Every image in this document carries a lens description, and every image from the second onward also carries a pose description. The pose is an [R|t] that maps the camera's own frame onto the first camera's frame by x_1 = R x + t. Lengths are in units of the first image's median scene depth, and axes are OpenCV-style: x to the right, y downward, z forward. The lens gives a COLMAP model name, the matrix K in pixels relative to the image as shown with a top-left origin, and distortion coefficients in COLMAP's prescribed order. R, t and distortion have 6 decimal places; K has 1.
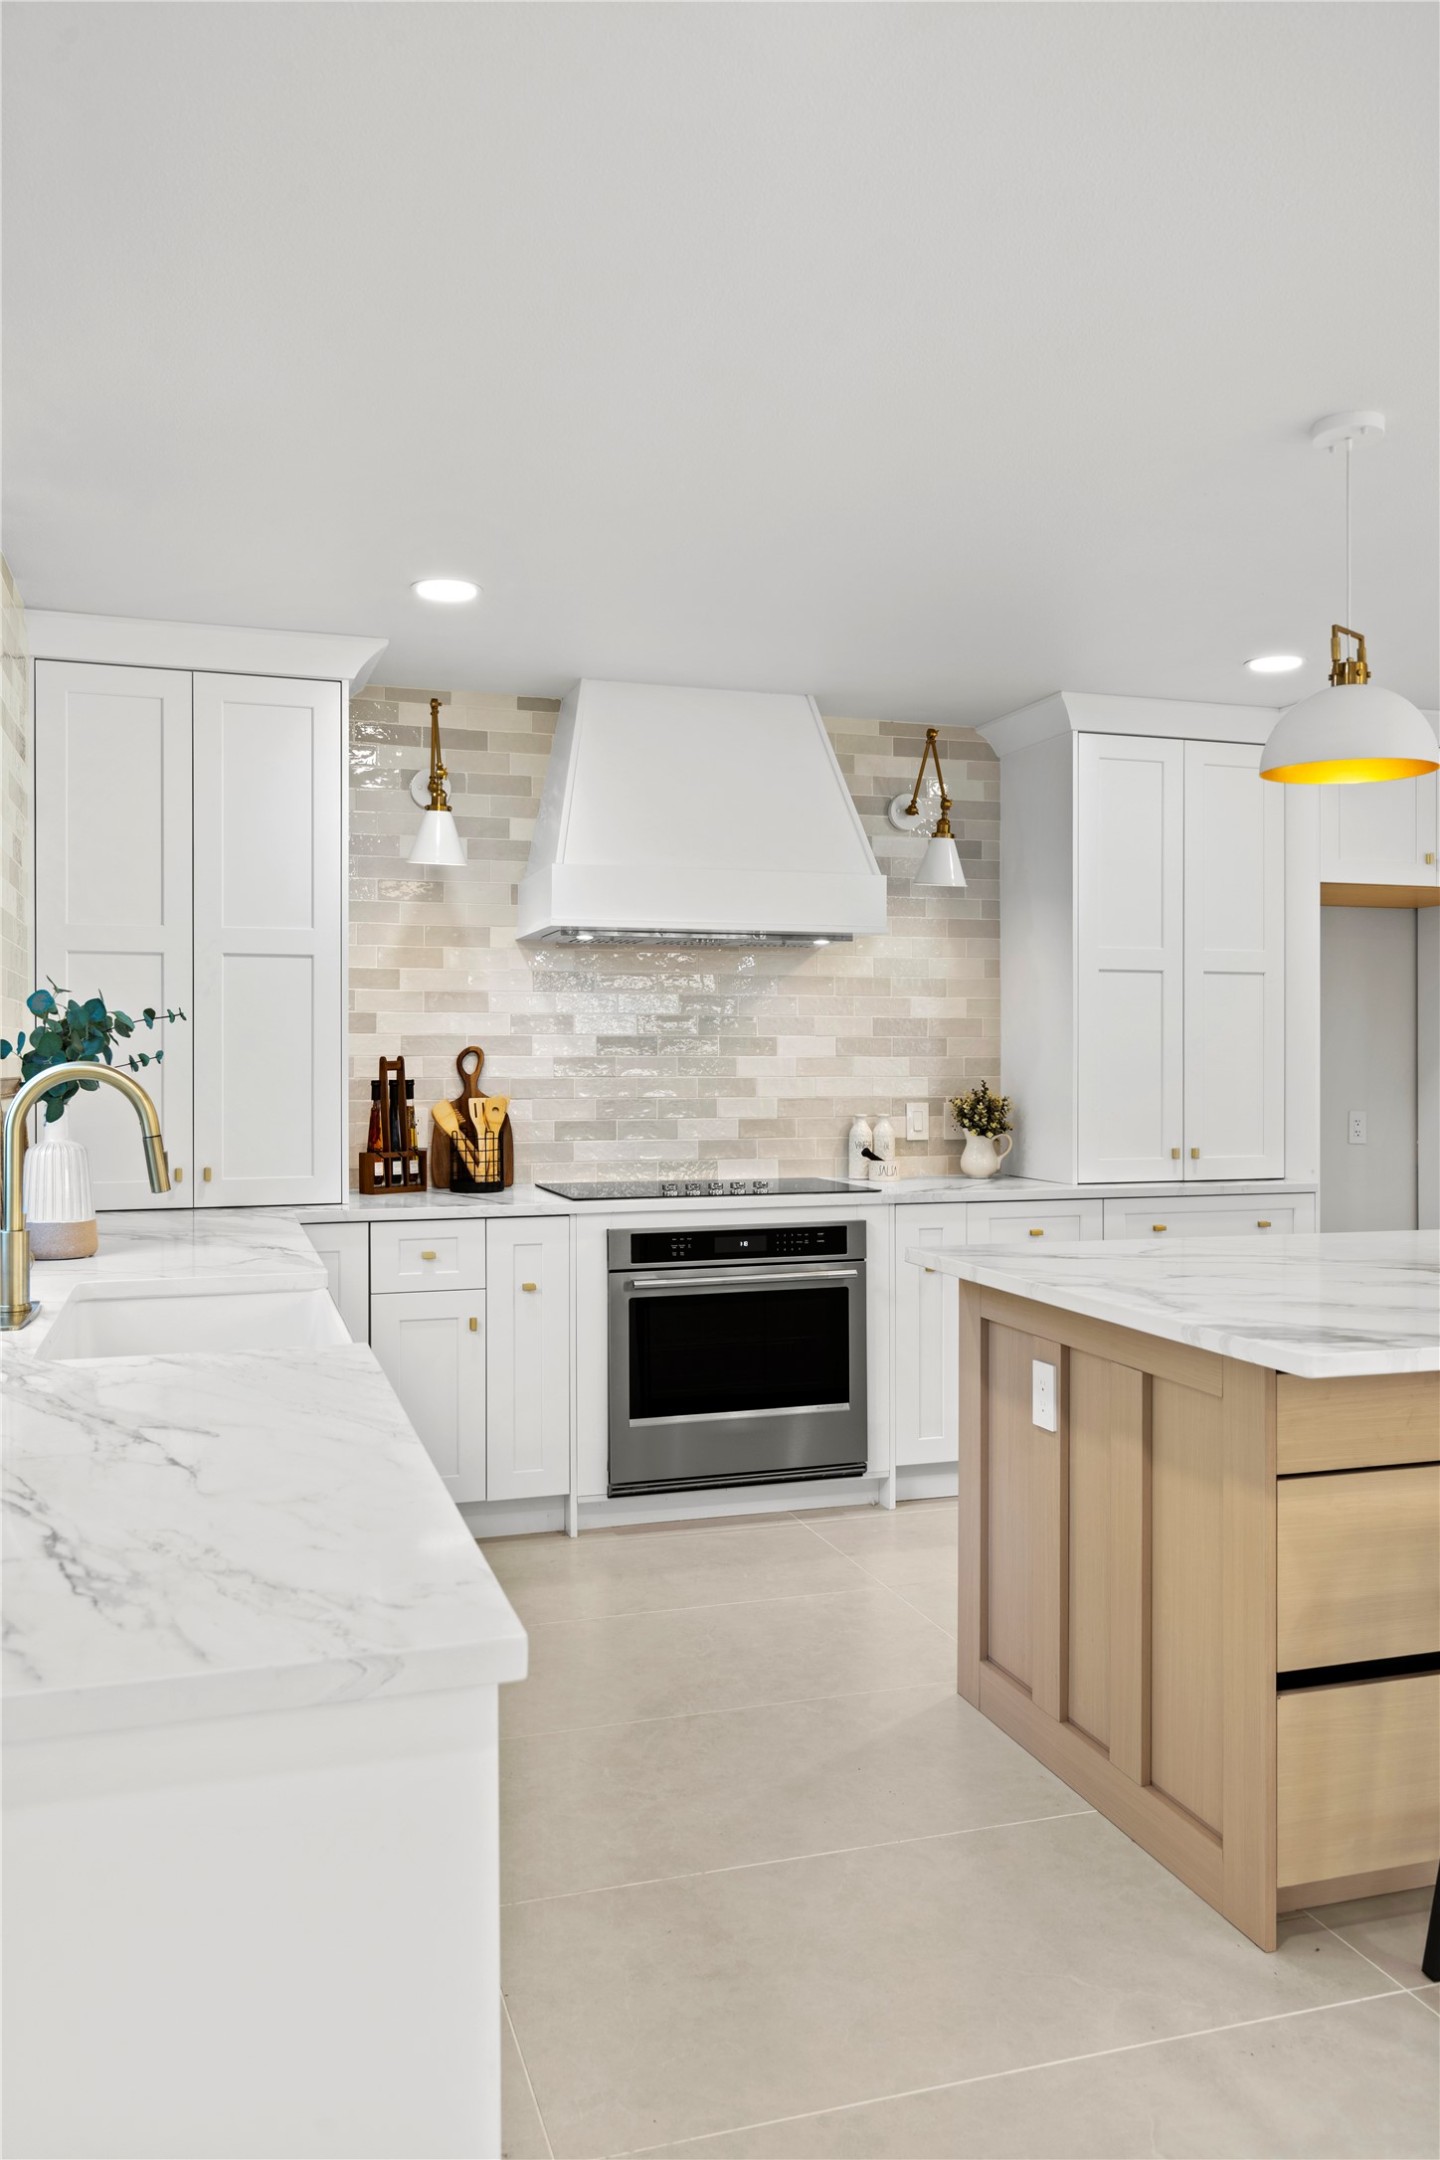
lens RADIAL K [[1619.9, 0, 714.9], [0, 1619.9, 1055.8], [0, 0, 1]] dist [0.007417, 0.001358]
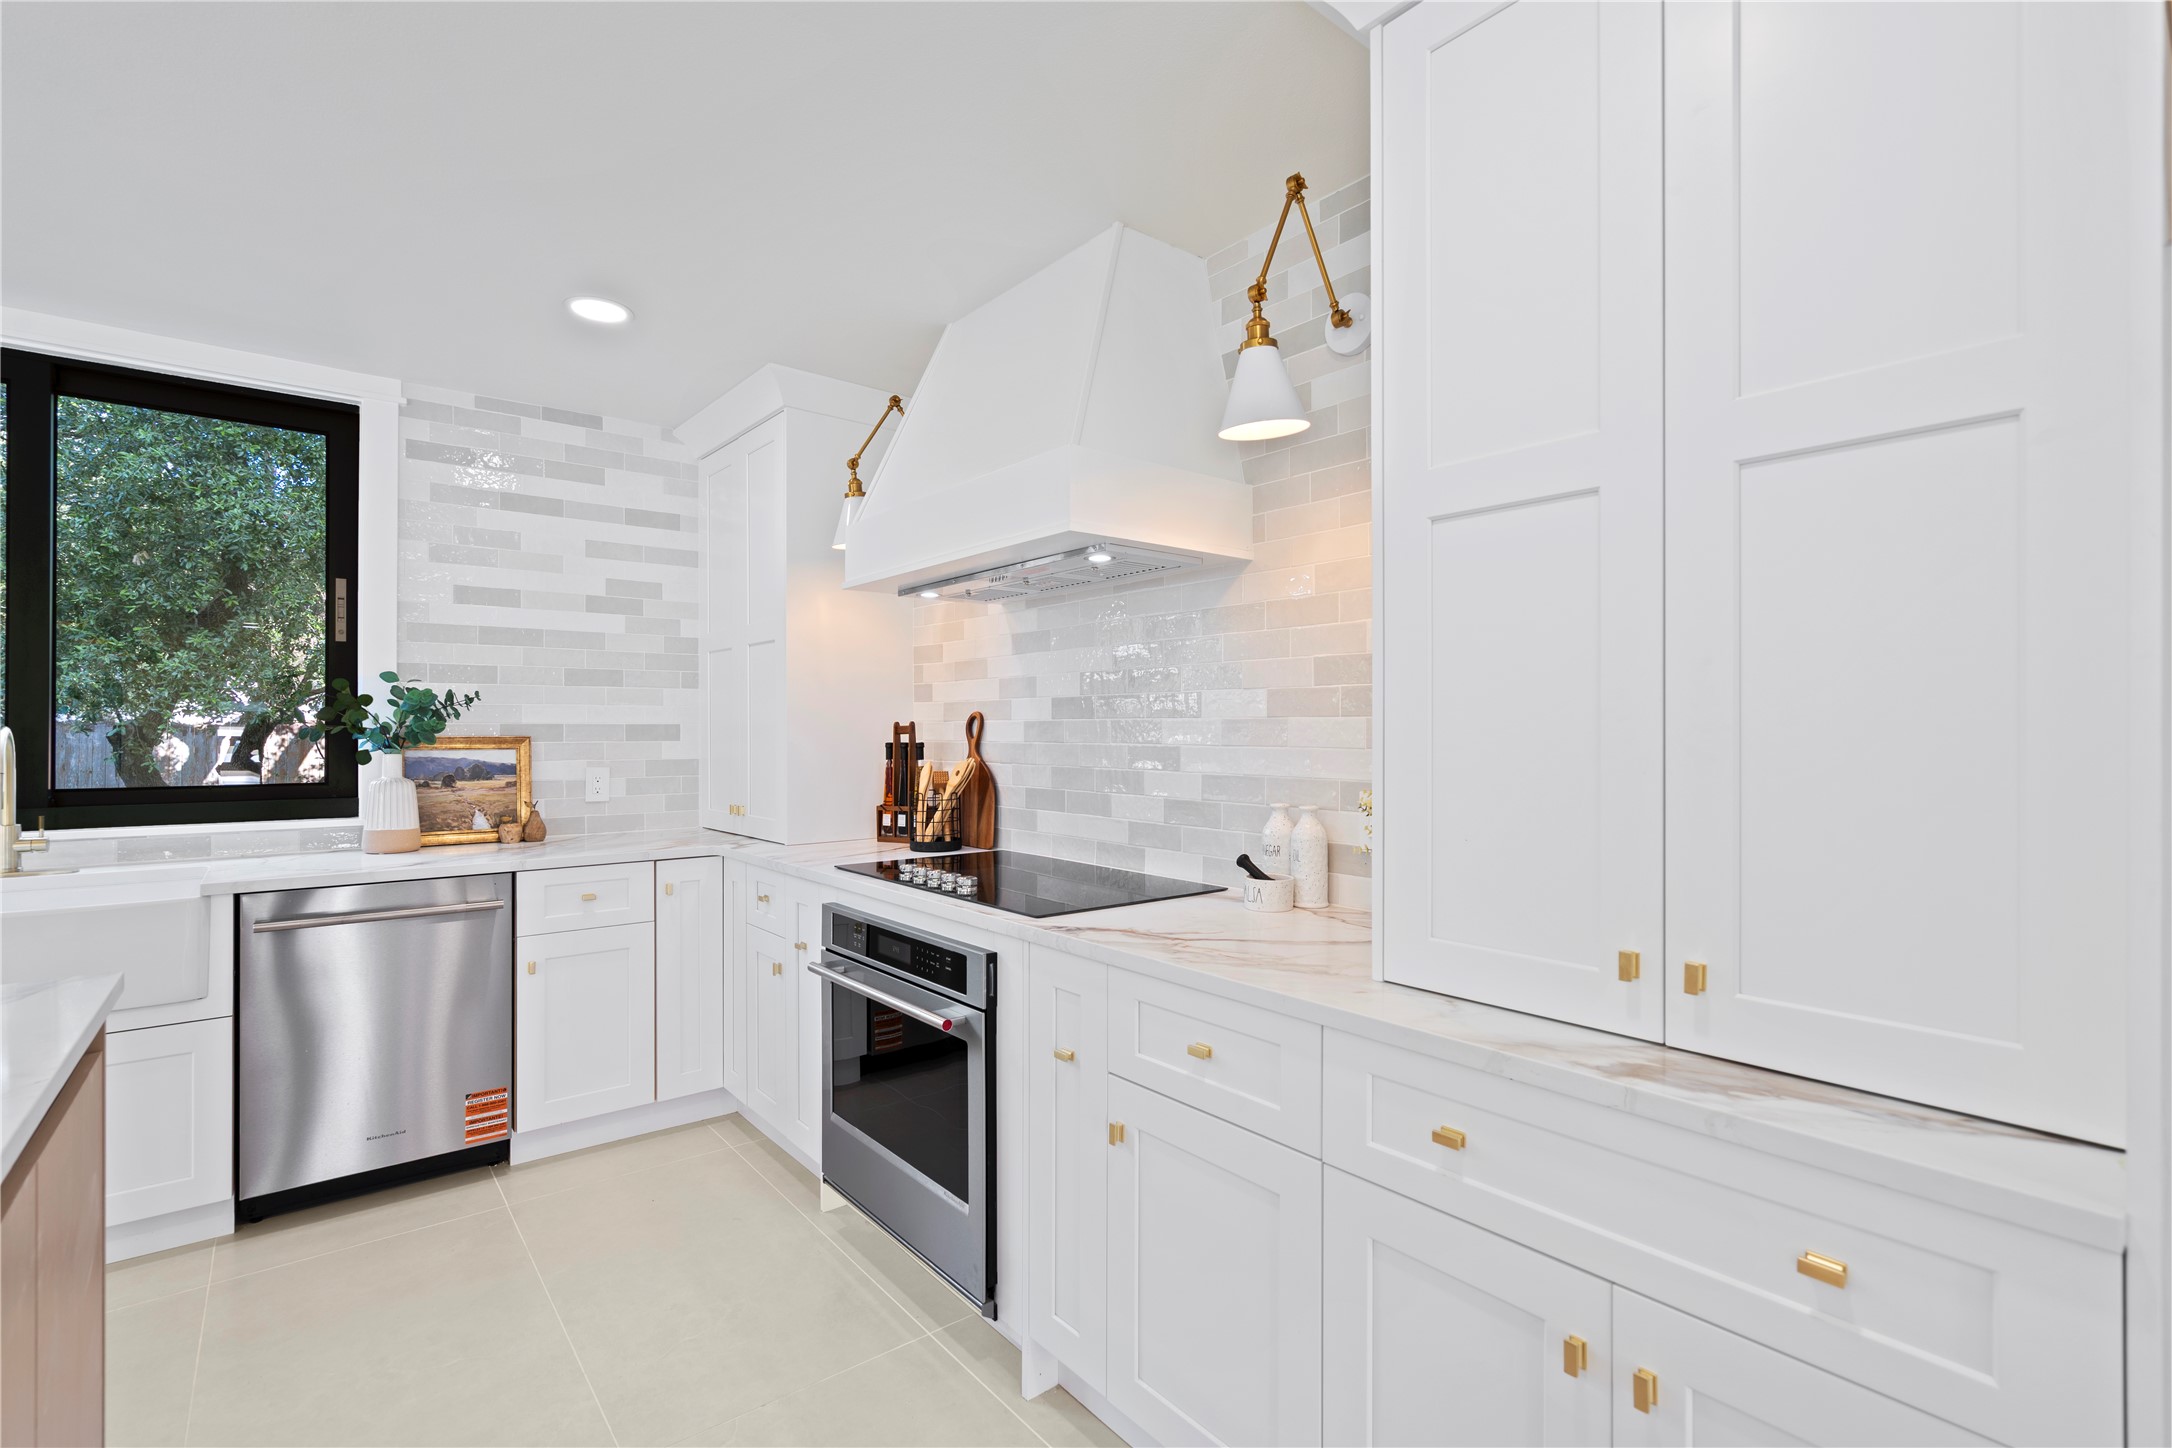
lens RADIAL K [[981.5, 0, 1083.3], [0, 981.5, 727.8], [0, 0, 1]] dist [-0.002885, 0.000813]
pose [[0.366016, -0.001451, -0.930608, 0.474920], [0.003843, 0.999993, -0.000047, 0.004848], [0.930601, -0.003559, 0.366018, 0.844340]]
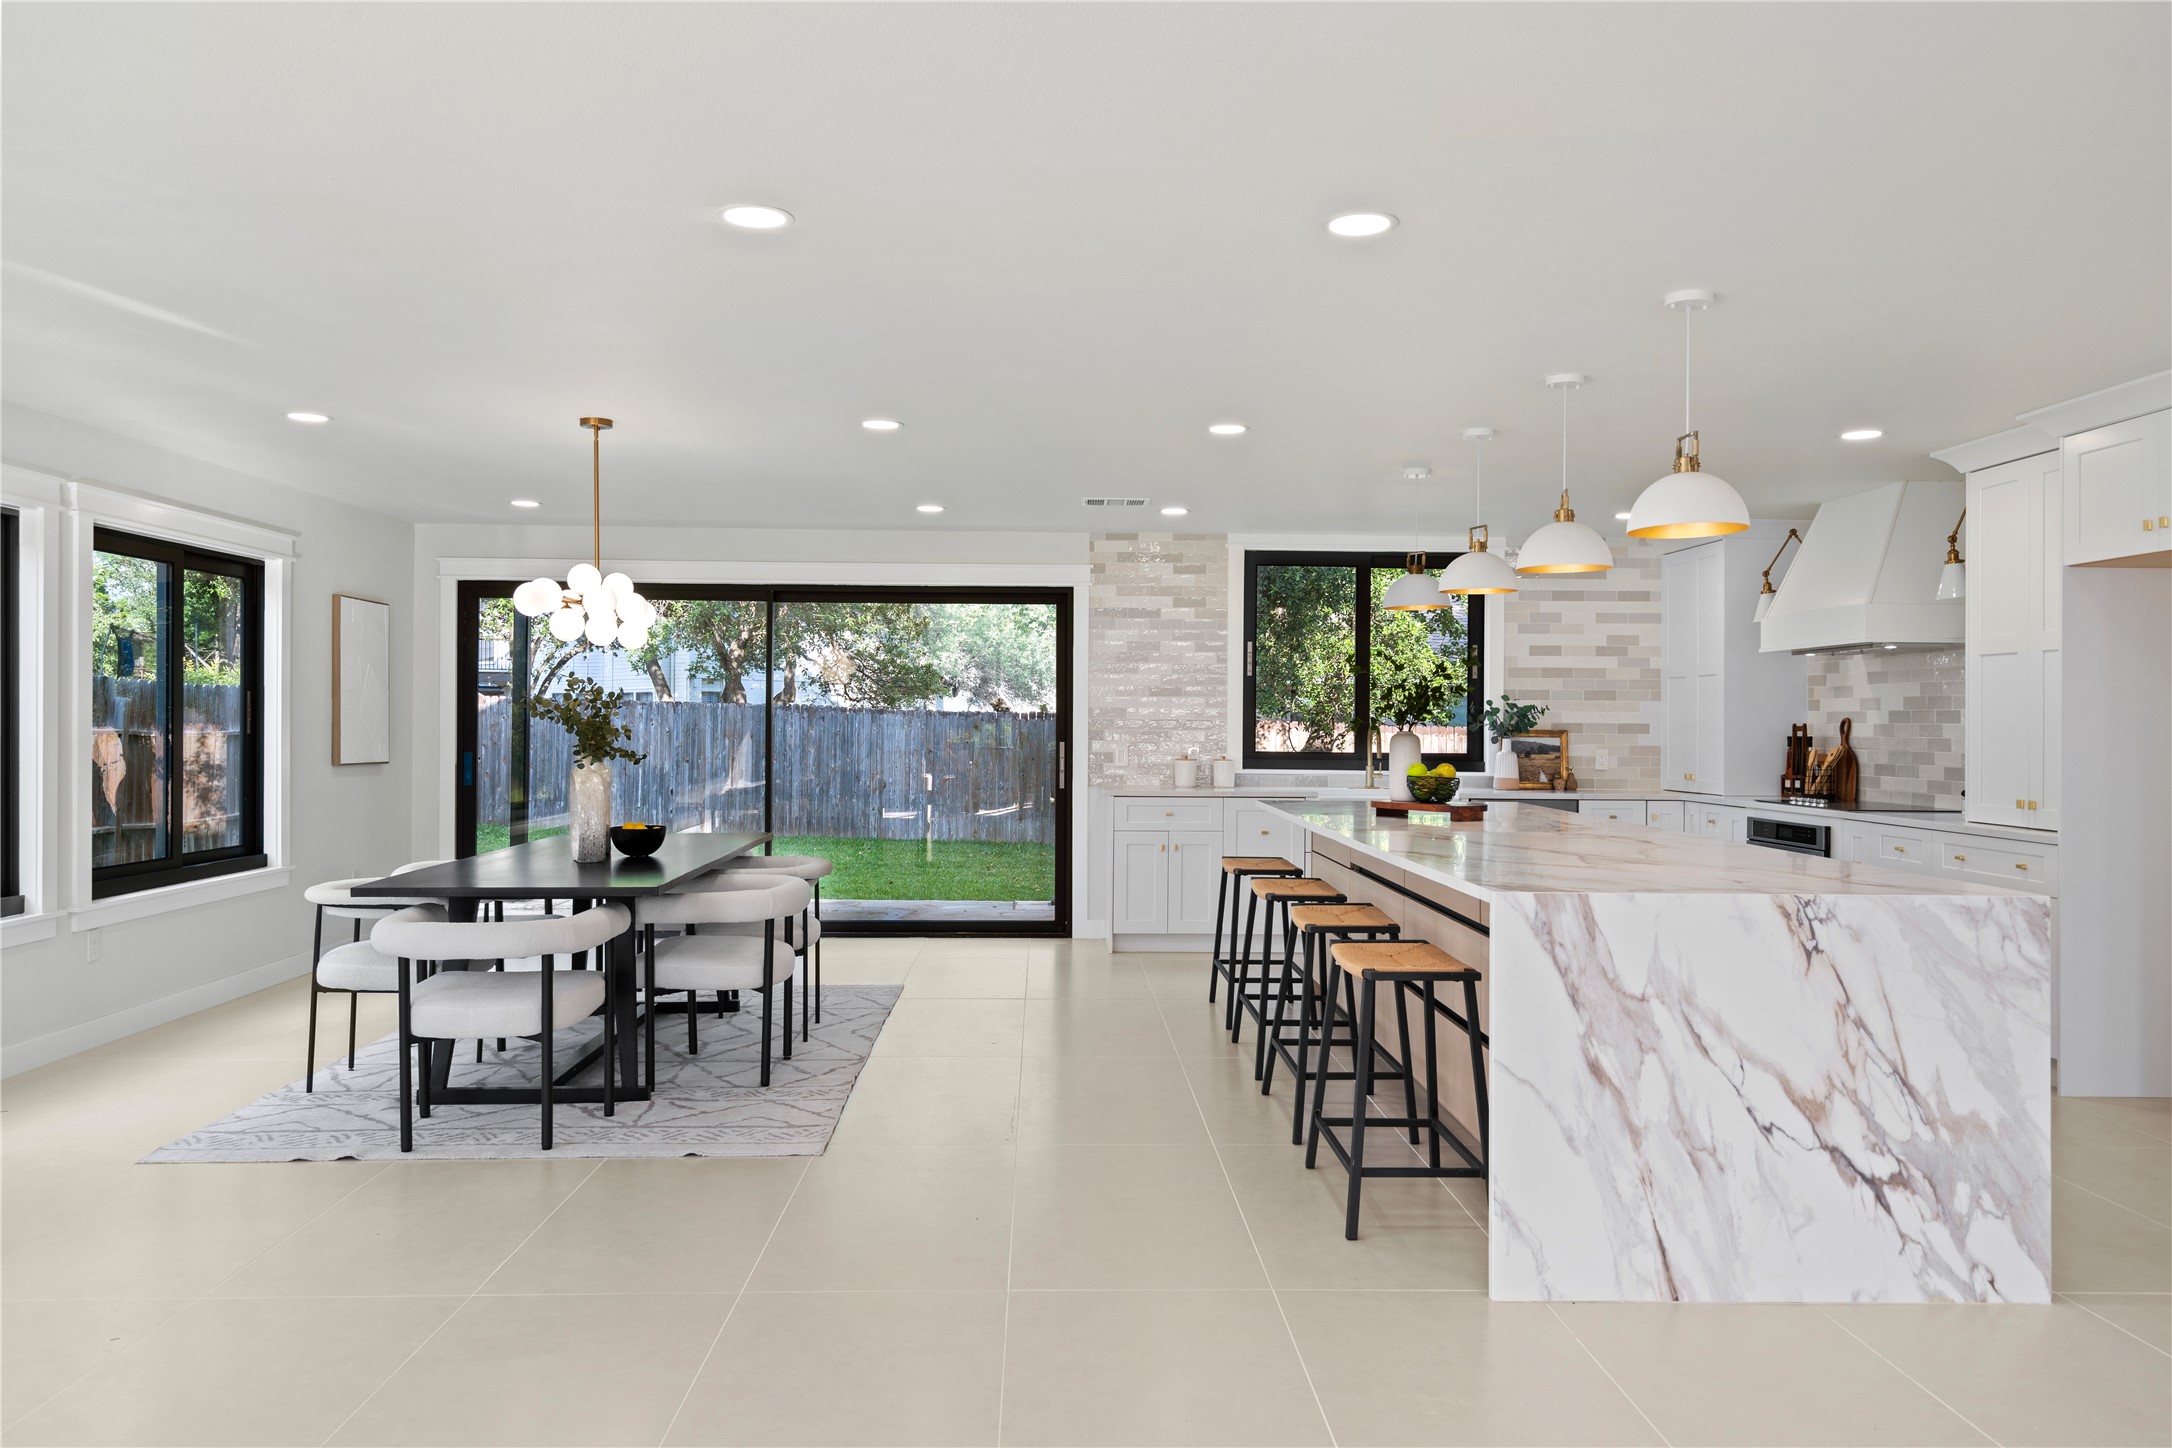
lens RADIAL K [[1532.4, 0, 1082.7], [0, 1532.4, 711.5], [0, 0, 1]] dist [0.008209, 0.002461]
pose [[-0.277928, -0.008962, -0.960560, 1.661492], [-0.004787, 0.999957, -0.007945, 0.004224], [0.960590, 0.002390, -0.277959, 0.685798]]
